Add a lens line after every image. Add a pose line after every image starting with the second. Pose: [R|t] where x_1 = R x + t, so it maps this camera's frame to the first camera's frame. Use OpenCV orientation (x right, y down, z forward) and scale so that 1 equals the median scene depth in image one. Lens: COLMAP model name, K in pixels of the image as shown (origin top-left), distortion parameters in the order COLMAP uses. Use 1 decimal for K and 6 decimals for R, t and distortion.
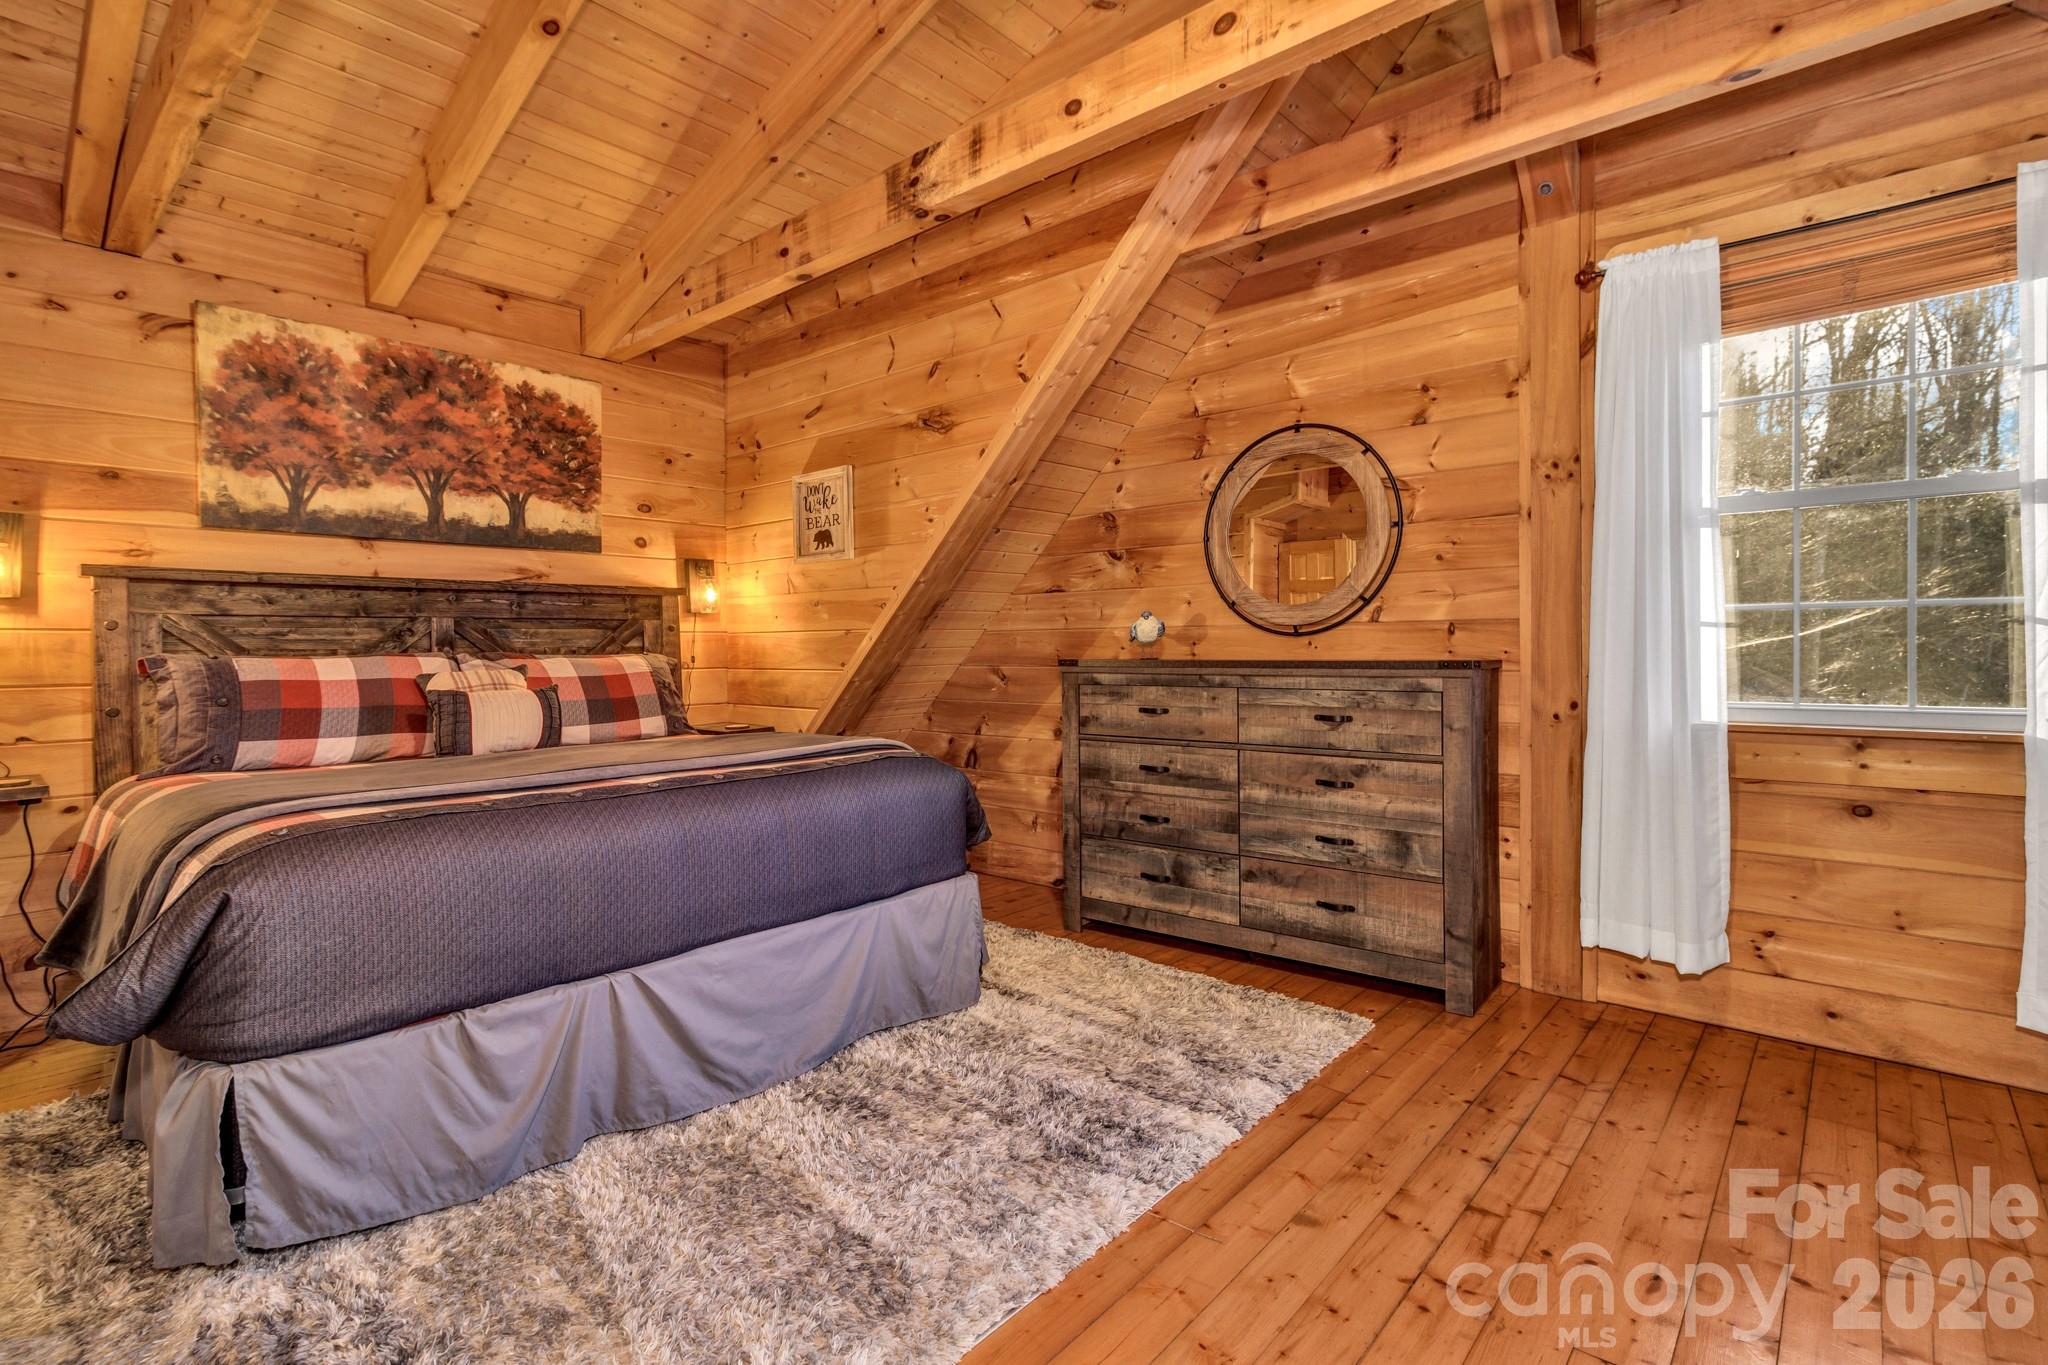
lens RADIAL K [[953.7, 0, 1035.4], [0, 953.7, 656.5], [0, 0, 1]] dist [0.001586, 0.000059]
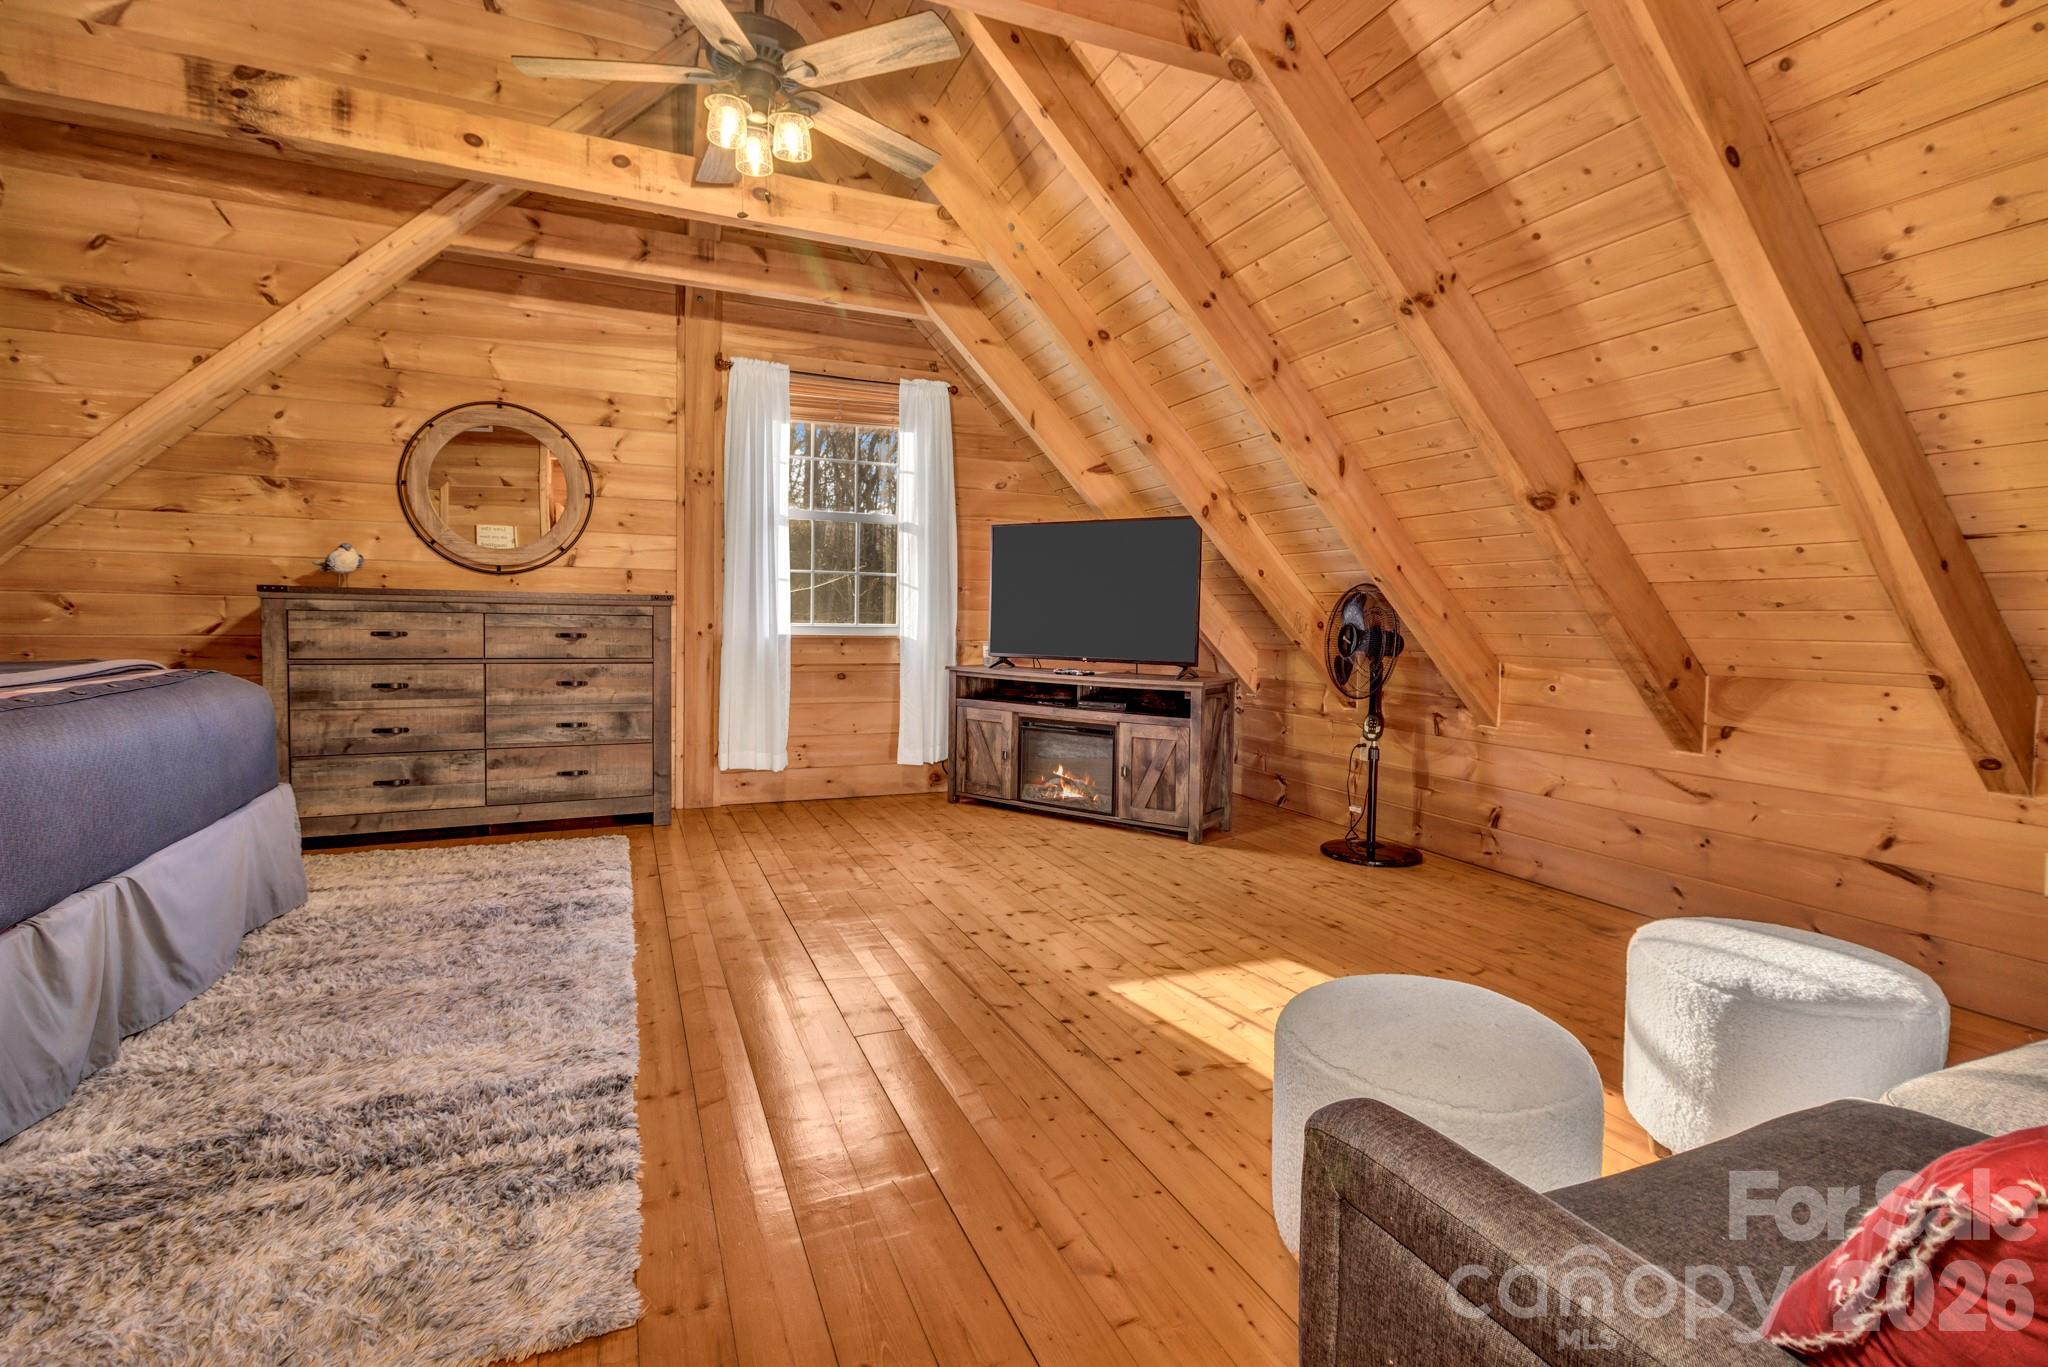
lens RADIAL K [[953.7, 0, 1035.4], [0, 953.7, 657.5], [0, 0, 1]] dist [0.001586, 0.000059]
pose [[0.421553, -0.021725, 0.906544, -0.603674], [-0.011610, 0.999502, 0.029351, 0.045619], [-0.906730, -0.022898, 0.421091, -0.163122]]
